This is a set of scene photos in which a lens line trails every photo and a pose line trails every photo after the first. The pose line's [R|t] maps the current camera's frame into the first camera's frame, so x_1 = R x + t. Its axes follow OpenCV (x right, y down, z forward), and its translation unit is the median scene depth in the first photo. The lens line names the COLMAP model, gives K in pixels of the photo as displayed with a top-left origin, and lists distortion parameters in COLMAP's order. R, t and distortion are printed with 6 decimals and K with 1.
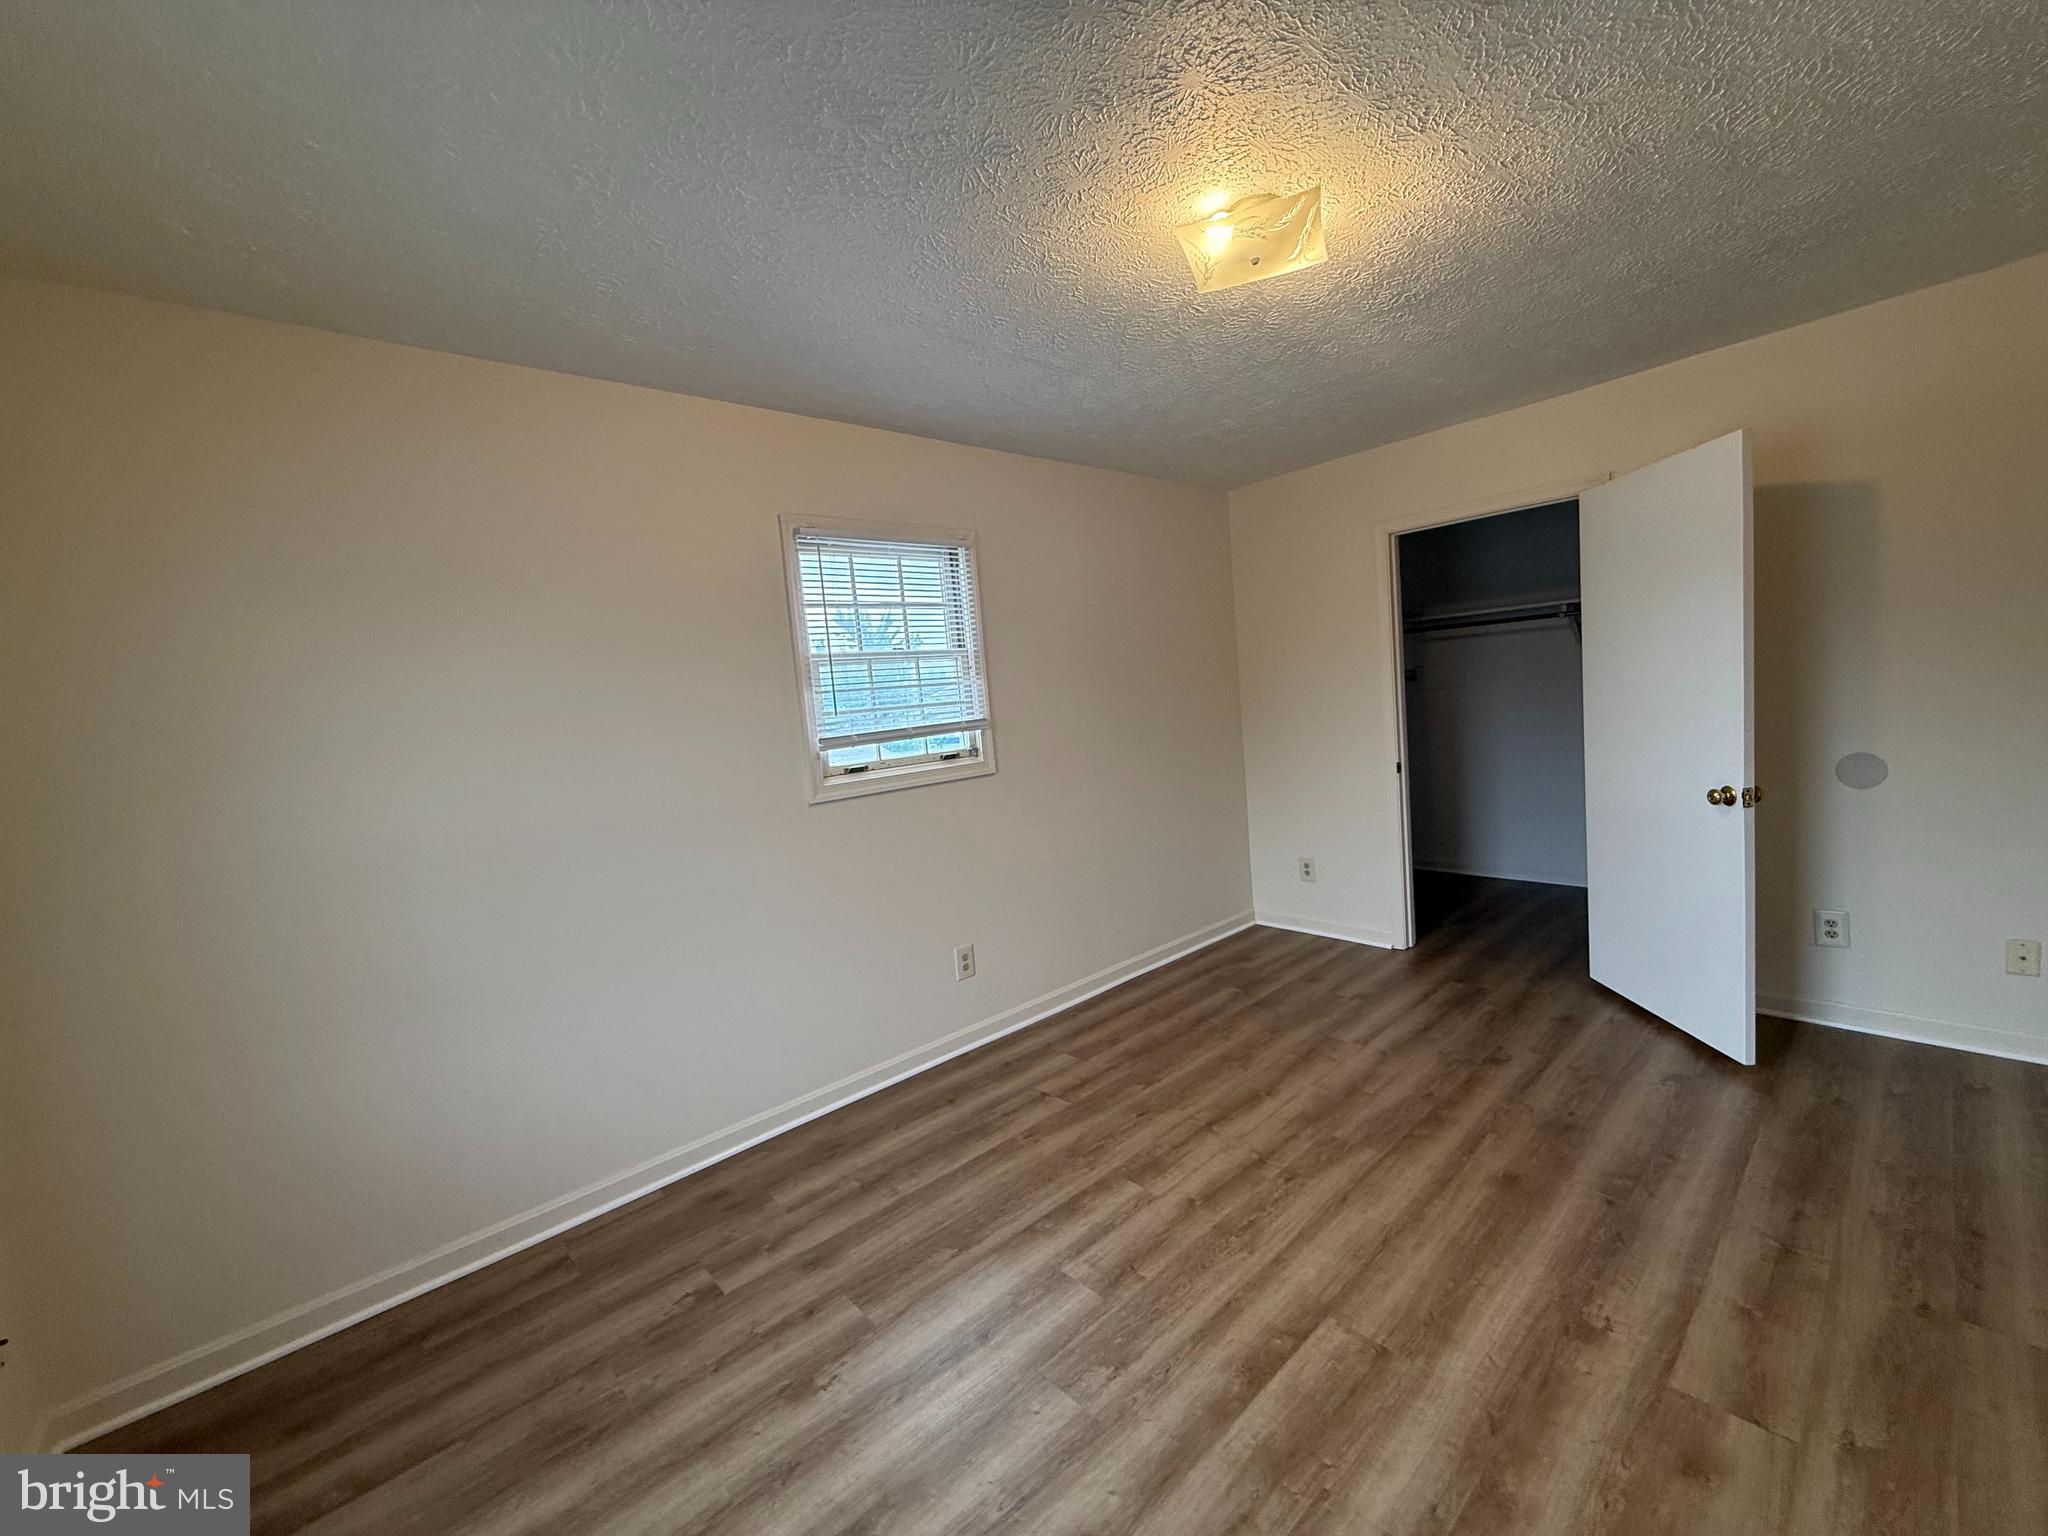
lens RADIAL K [[808.6, 0, 1020.2], [0, 808.6, 767.0], [0, 0, 1]] dist [-0.003570, 0.000175]
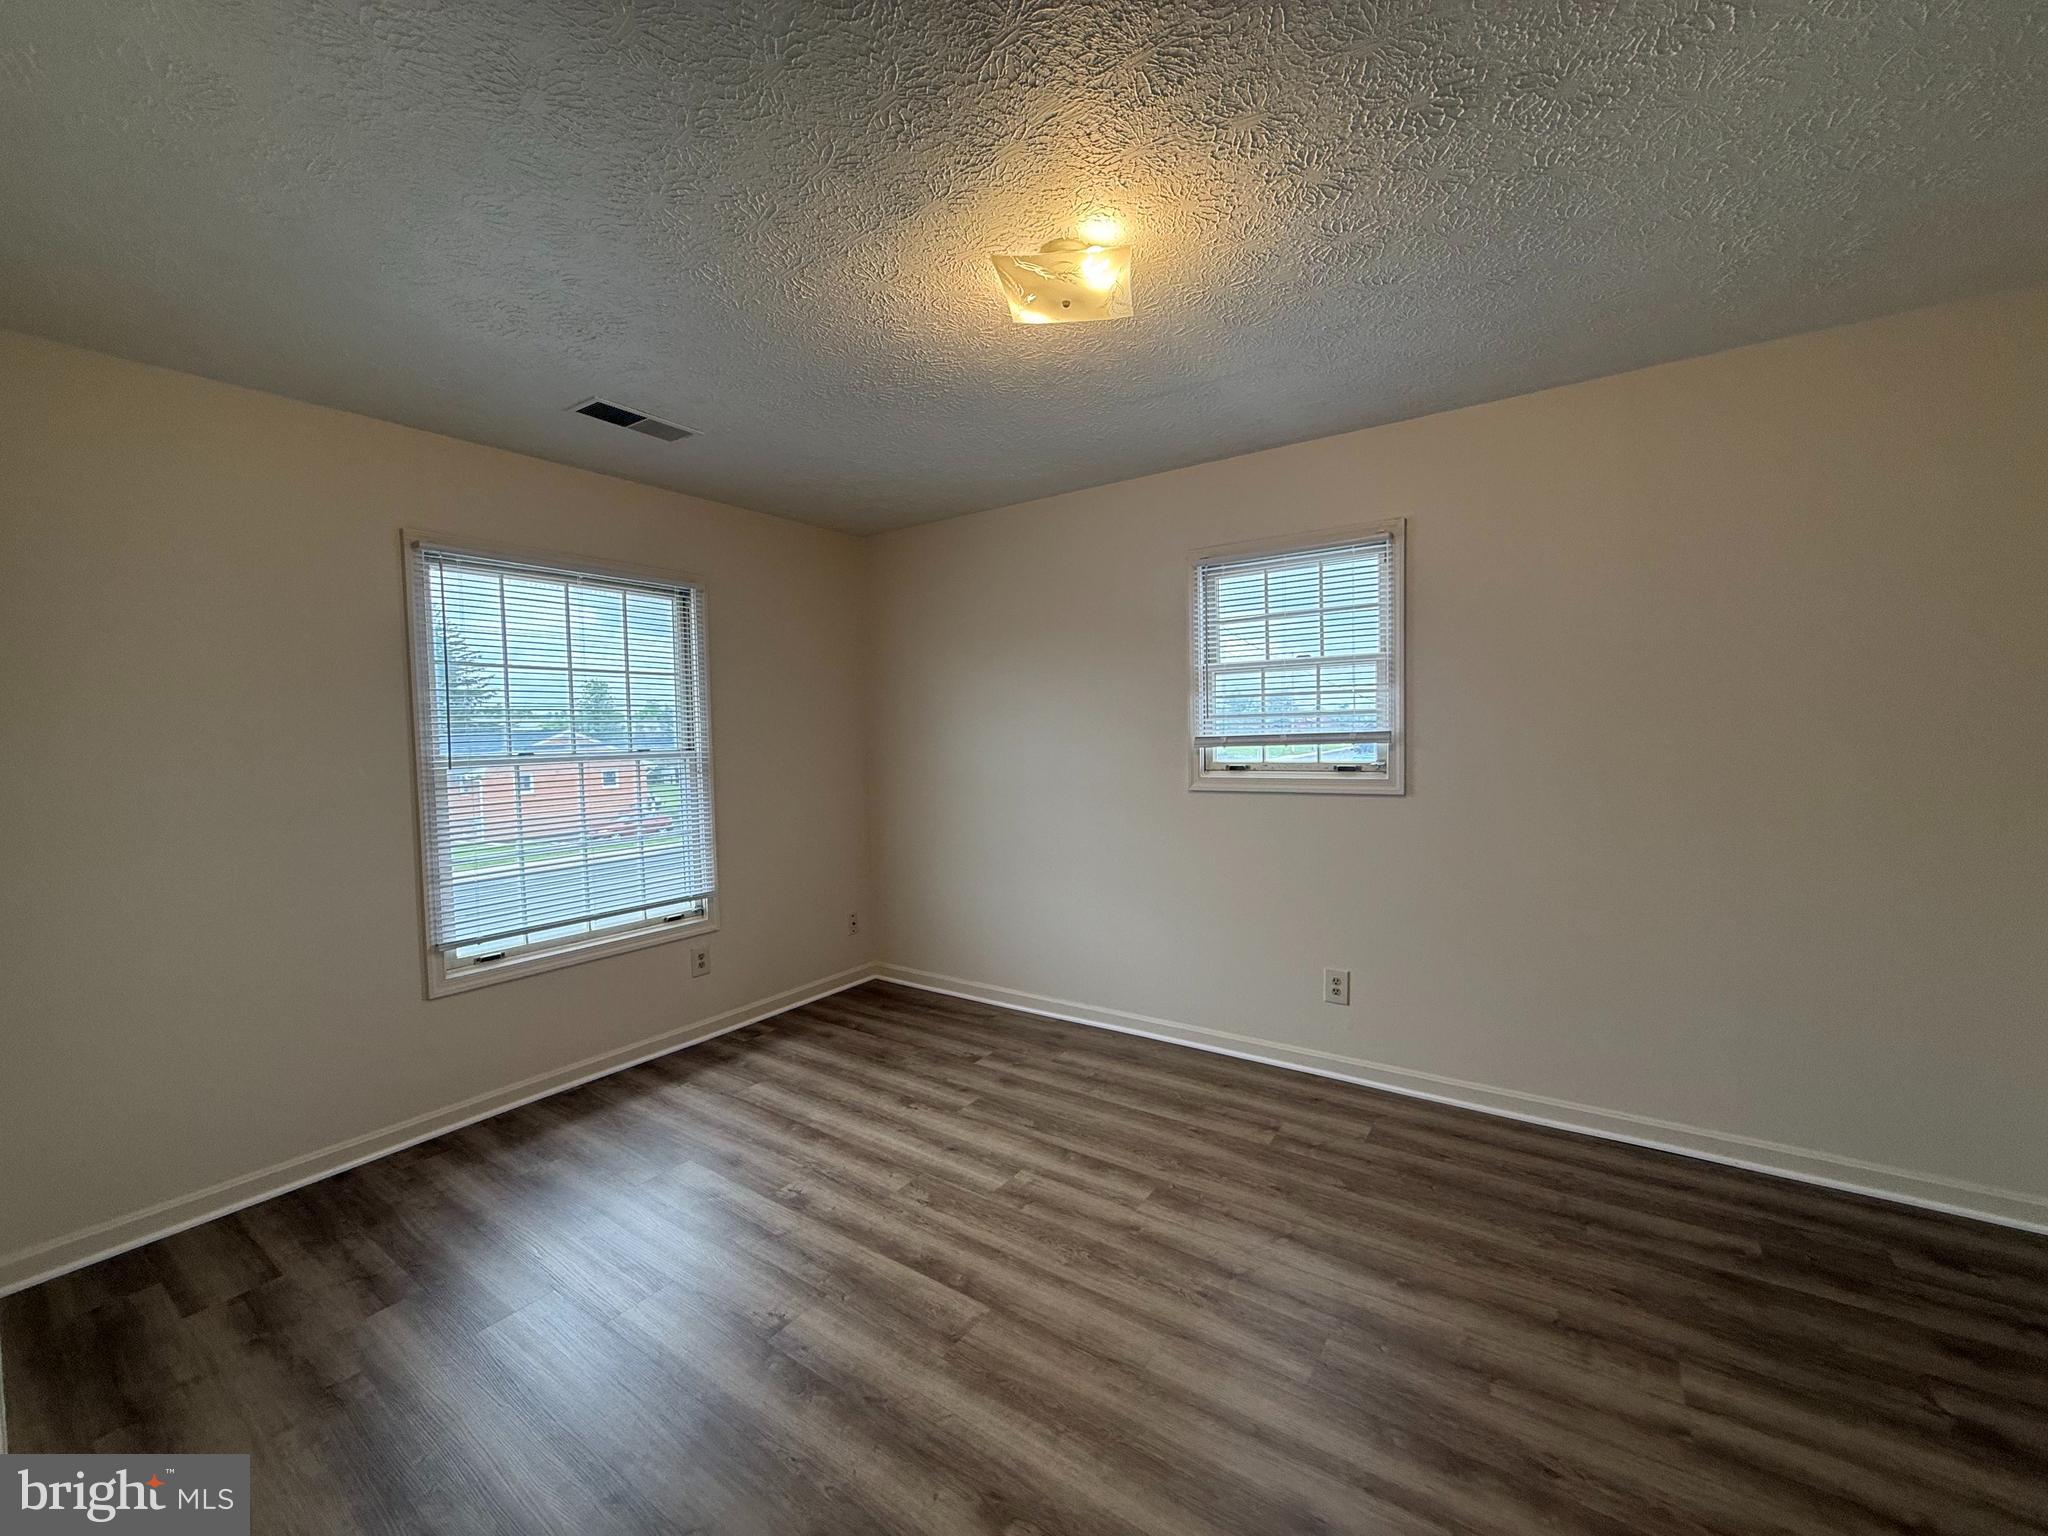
lens RADIAL K [[808.6, 0, 1020.4], [0, 808.6, 767.9], [0, 0, 1]] dist [-0.003570, 0.000175]
pose [[0.241501, 0.126183, -0.962162, 0.988820], [-0.082737, 0.990577, 0.109143, -0.115880], [0.966867, 0.053248, 0.249665, 0.538361]]
